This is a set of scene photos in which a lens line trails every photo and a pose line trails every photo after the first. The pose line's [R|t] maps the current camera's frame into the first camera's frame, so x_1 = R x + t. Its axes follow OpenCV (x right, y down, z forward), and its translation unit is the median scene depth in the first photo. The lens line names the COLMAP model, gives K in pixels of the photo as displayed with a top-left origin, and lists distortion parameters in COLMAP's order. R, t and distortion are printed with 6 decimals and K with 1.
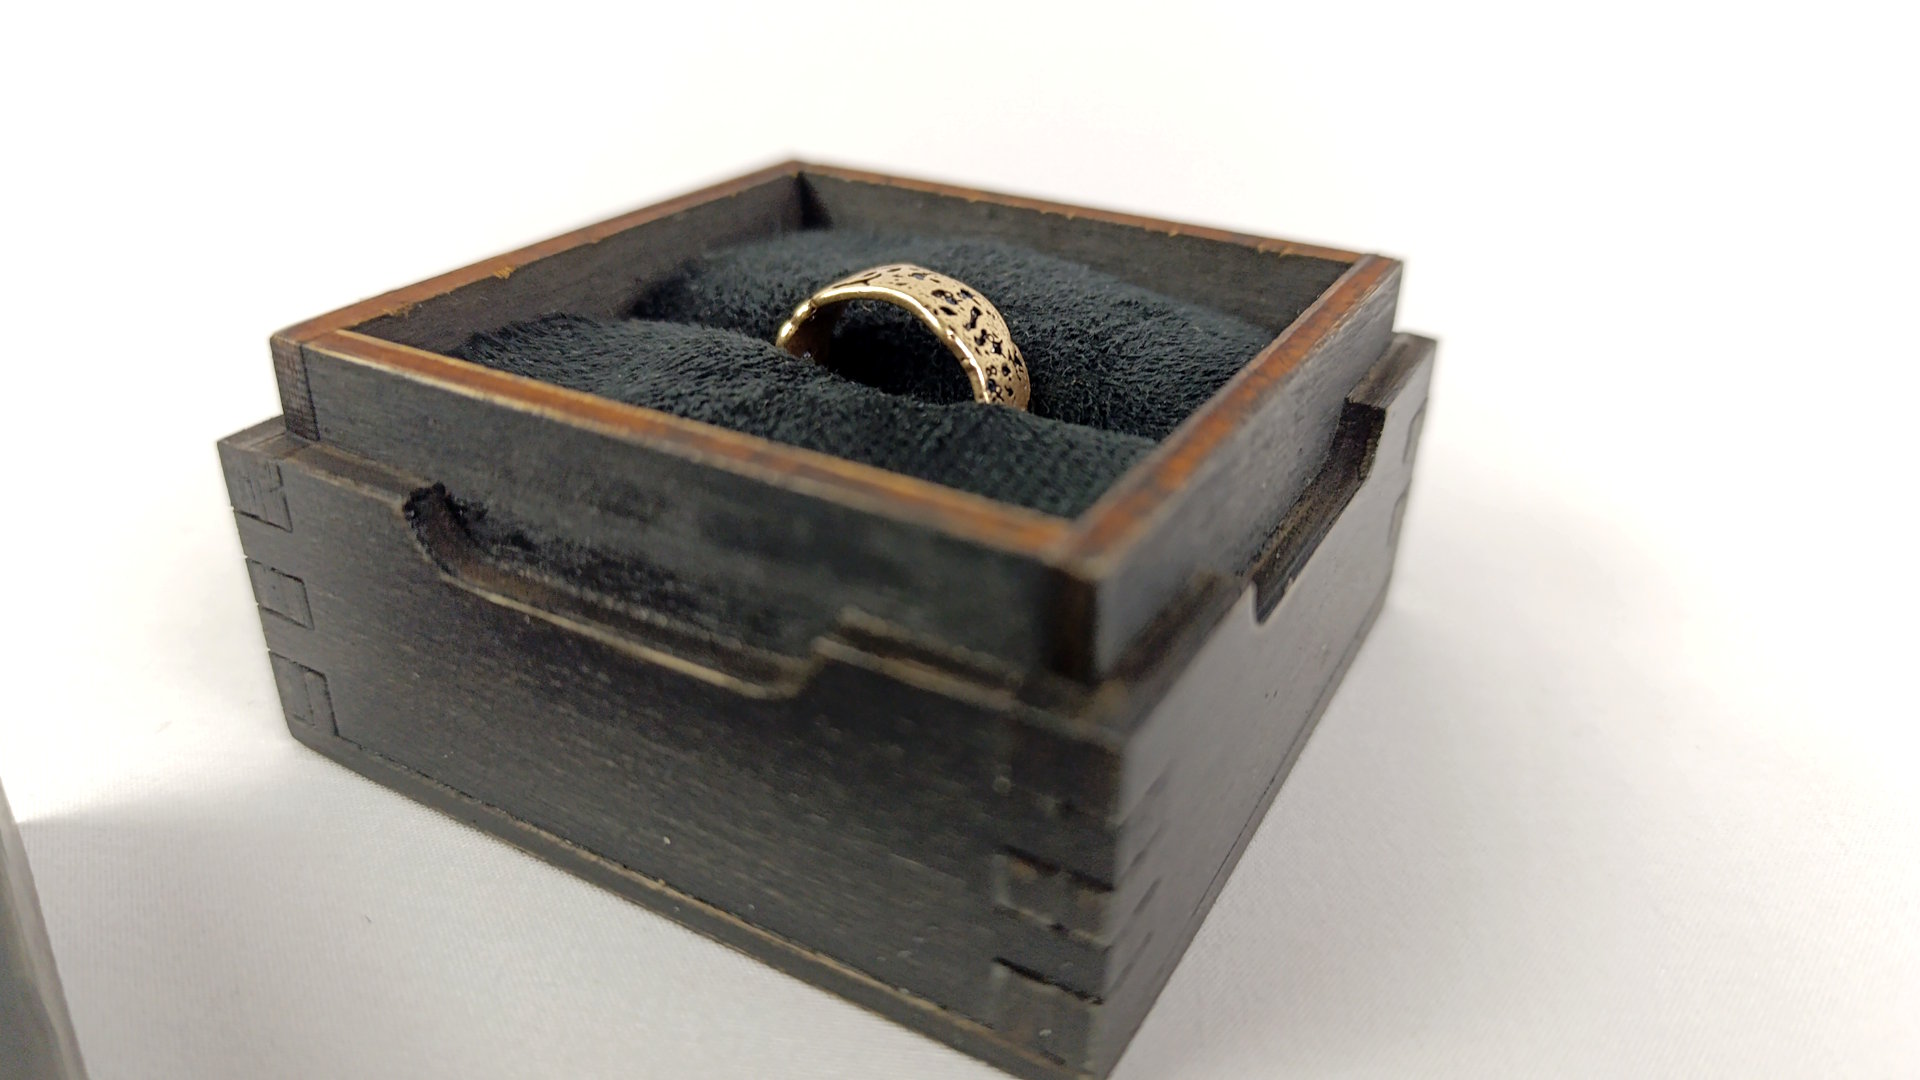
lens RADIAL K [[1398.8, 0, 1010.9], [0, 1398.8, 538.5], [0, 0, 1]] dist [-0.001296, -0.002997]
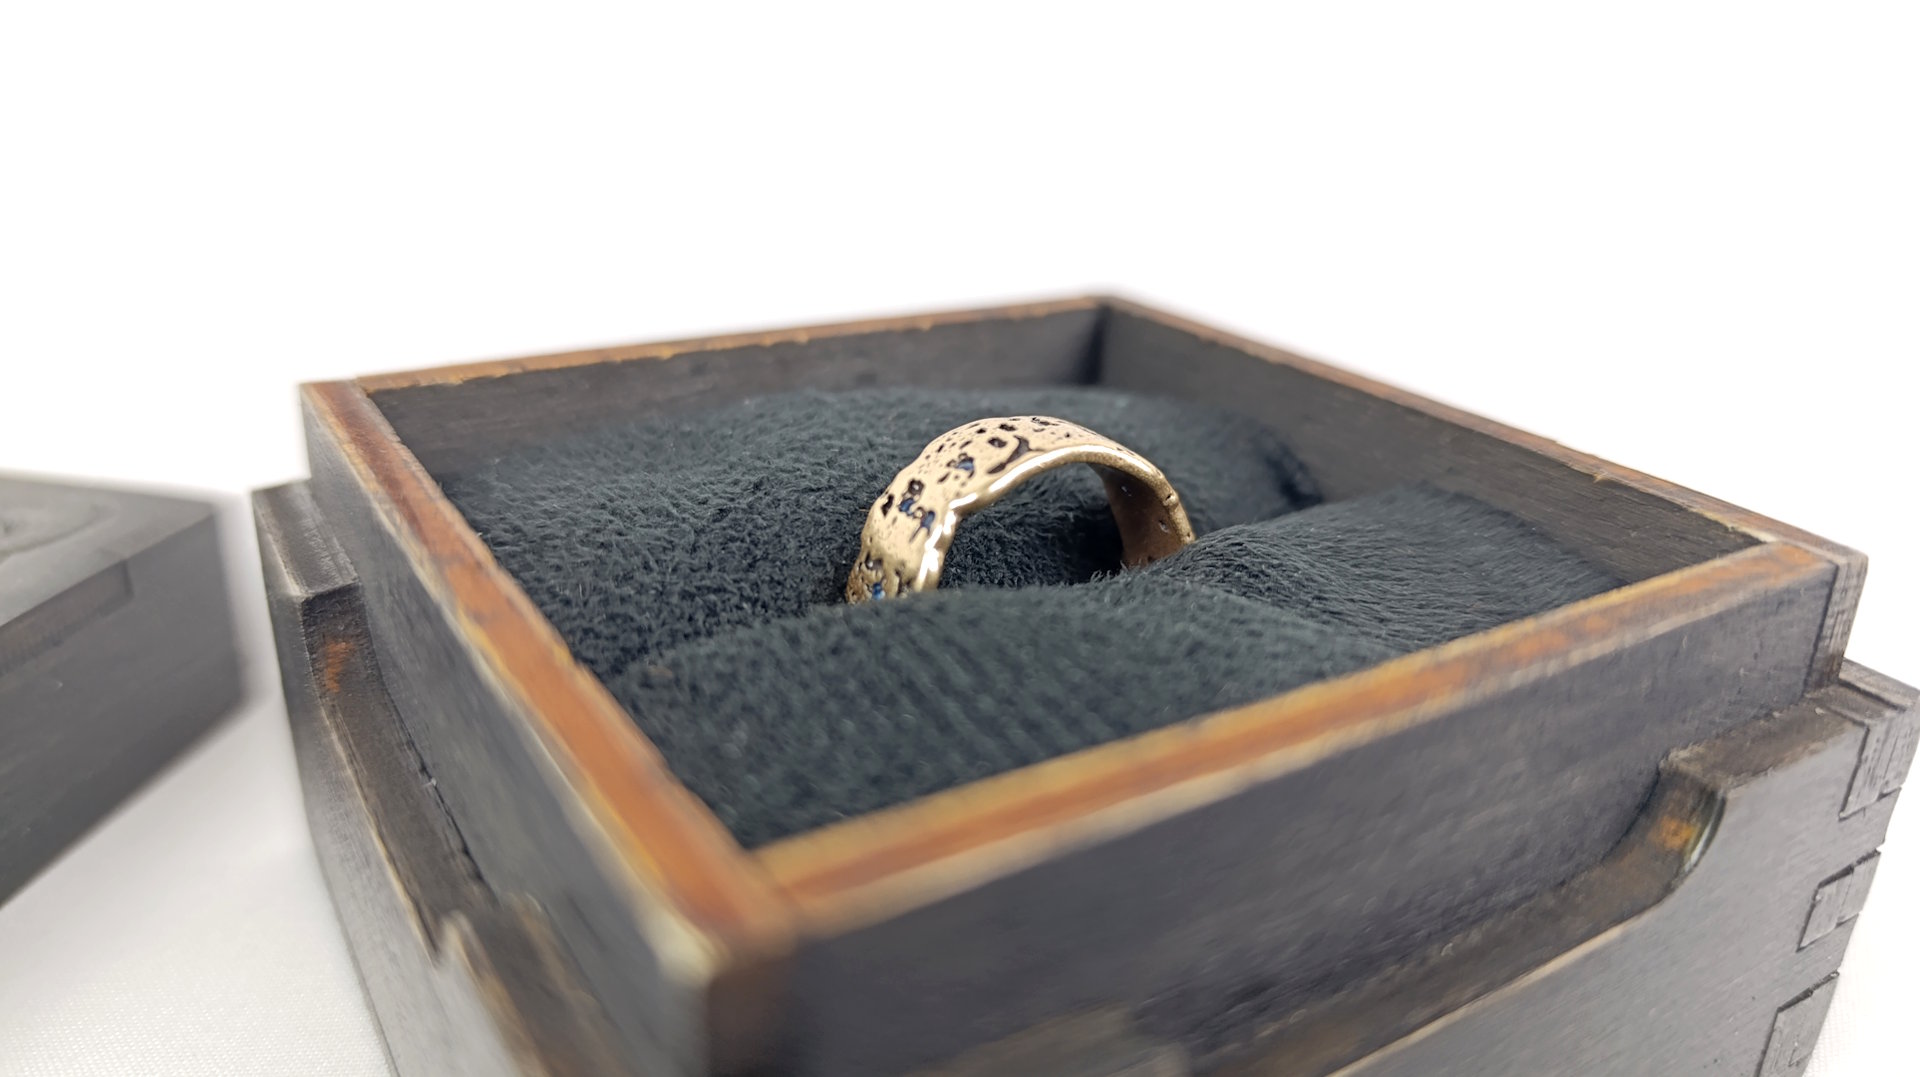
lens RADIAL K [[1398.8, 0, 1010.9], [0, 1398.8, 537.0], [0, 0, 1]] dist [-0.001296, -0.002997]
pose [[0.485823, -0.340857, 0.804856, -0.539851], [0.393895, 0.907402, 0.146525, -0.196860], [-0.780271, 0.245843, 0.575098, 0.494284]]
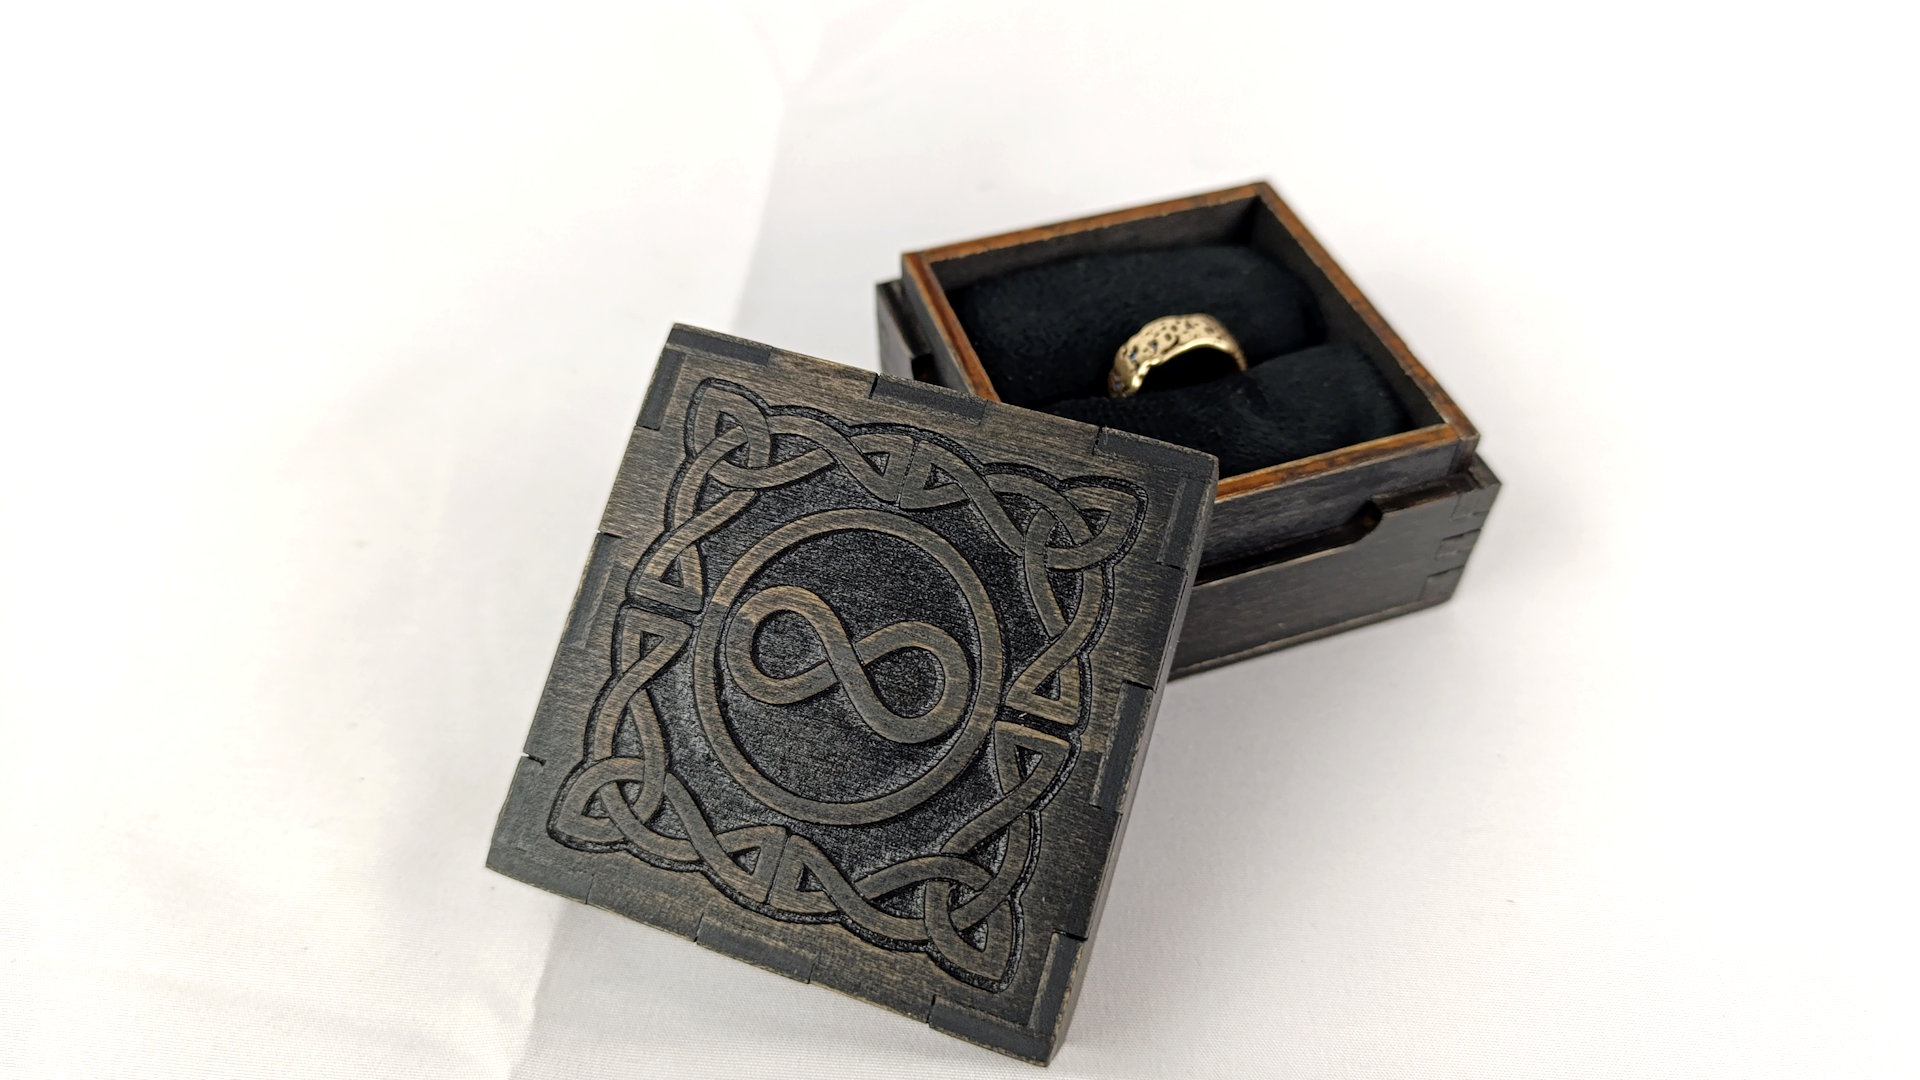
lens RADIAL K [[1398.8, 0, 1010.9], [0, 1398.8, 538.5], [0, 0, 1]] dist [-0.001296, -0.002997]
pose [[0.681684, -0.559314, 0.471672, -1.000134], [0.354558, 0.816453, 0.455734, -0.700939], [-0.639996, -0.143431, 0.754872, -0.215606]]
